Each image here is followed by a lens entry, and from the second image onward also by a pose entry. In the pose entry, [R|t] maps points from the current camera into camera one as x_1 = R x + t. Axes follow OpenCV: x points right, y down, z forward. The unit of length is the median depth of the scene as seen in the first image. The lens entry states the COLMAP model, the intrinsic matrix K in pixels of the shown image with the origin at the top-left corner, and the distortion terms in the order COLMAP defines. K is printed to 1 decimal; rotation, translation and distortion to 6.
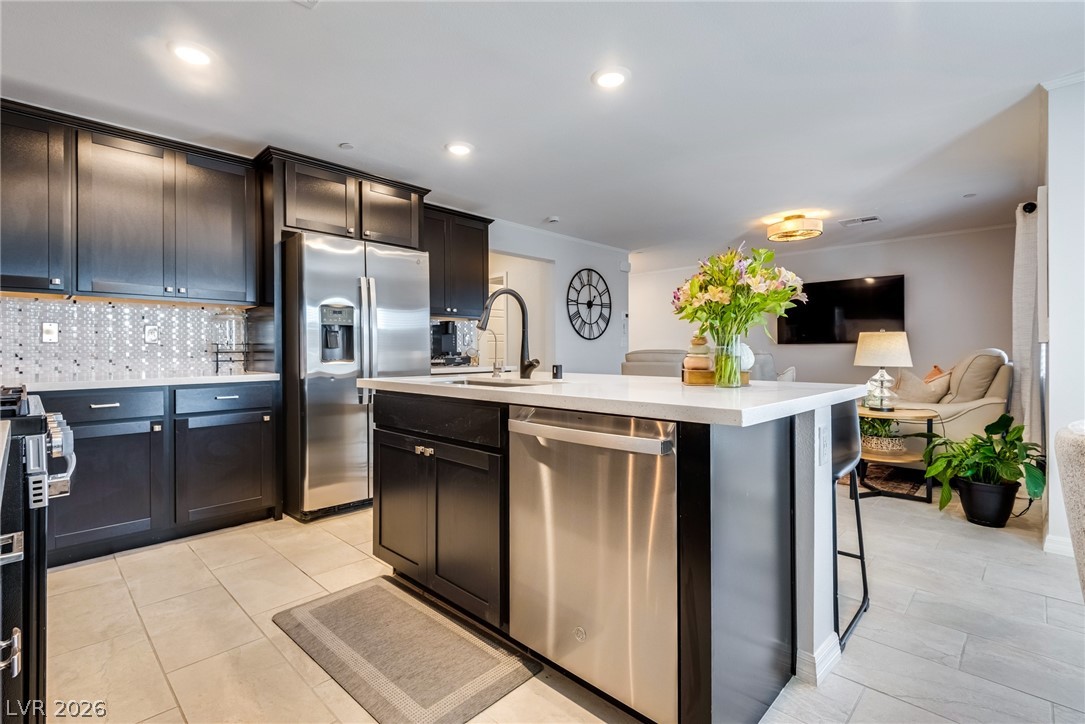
lens RADIAL K [[501.6, 0, 545.9], [0, 501.6, 352.1], [0, 0, 1]] dist [0.008081, -0.001984]
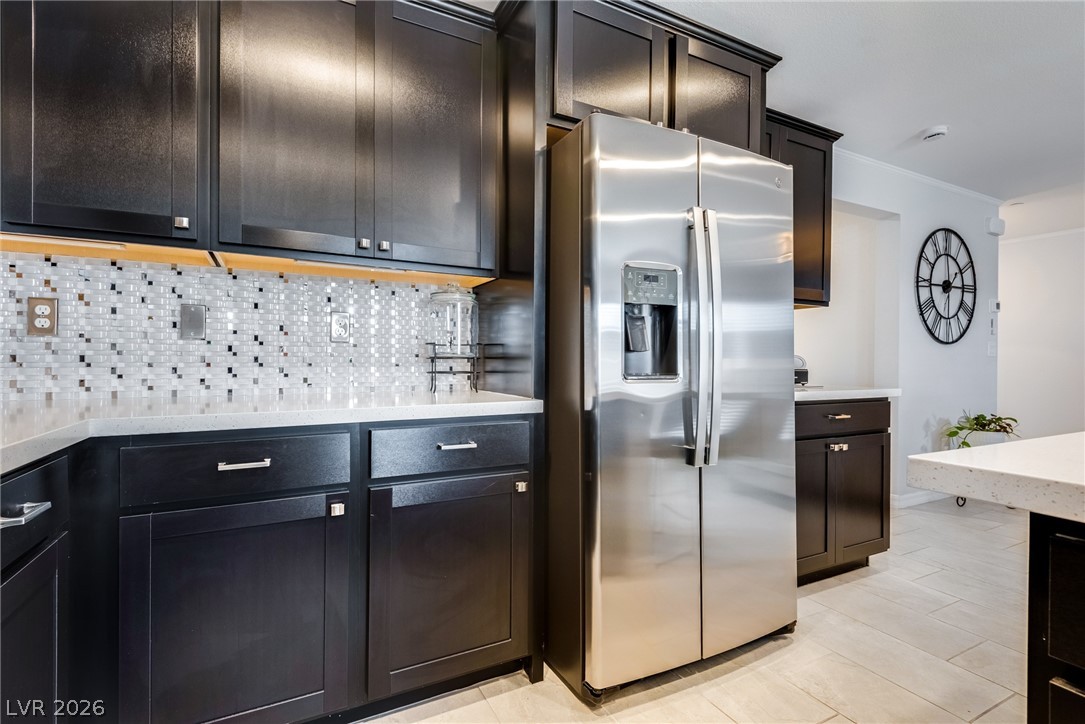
lens RADIAL K [[515.0, 0, 552.2], [0, 515.0, 361.9], [0, 0, 1]] dist [0.012348, -0.003515]
pose [[0.951190, 0.011621, -0.308387, -0.341137], [-0.011403, 0.999932, 0.002509, 0.002213], [0.308395, 0.001130, 0.951258, 0.476685]]
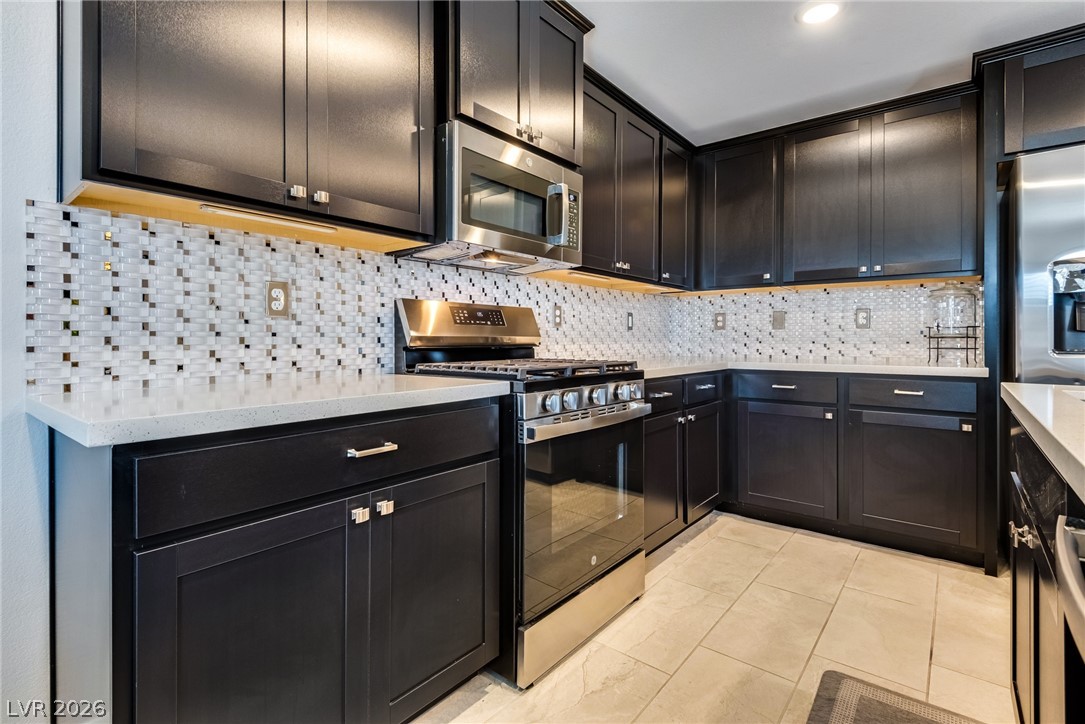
lens RADIAL K [[515.0, 0, 515.8], [0, 515.0, 338.2], [0, 0, 1]] dist [0.012348, -0.003515]
pose [[0.066316, 0.005085, -0.997786, 0.144061], [-0.002742, 0.999984, 0.004914, -0.000872], [0.997795, 0.002410, 0.066329, 0.274138]]
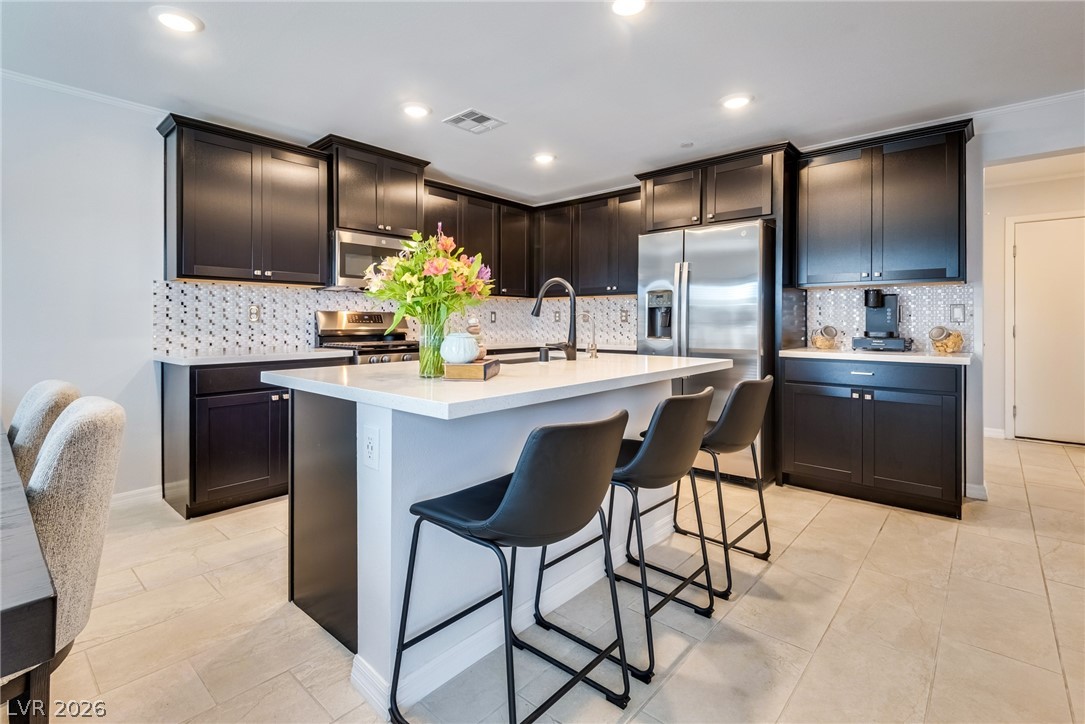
lens RADIAL K [[515.0, 0, 528.4], [0, 515.0, 320.0], [0, 0, 1]] dist [0.012348, -0.003515]
pose [[0.033015, 0.000841, -0.999455, 0.767839], [-0.001280, 0.999999, 0.000799, -0.023879], [0.999454, 0.001253, 0.033016, 0.635049]]
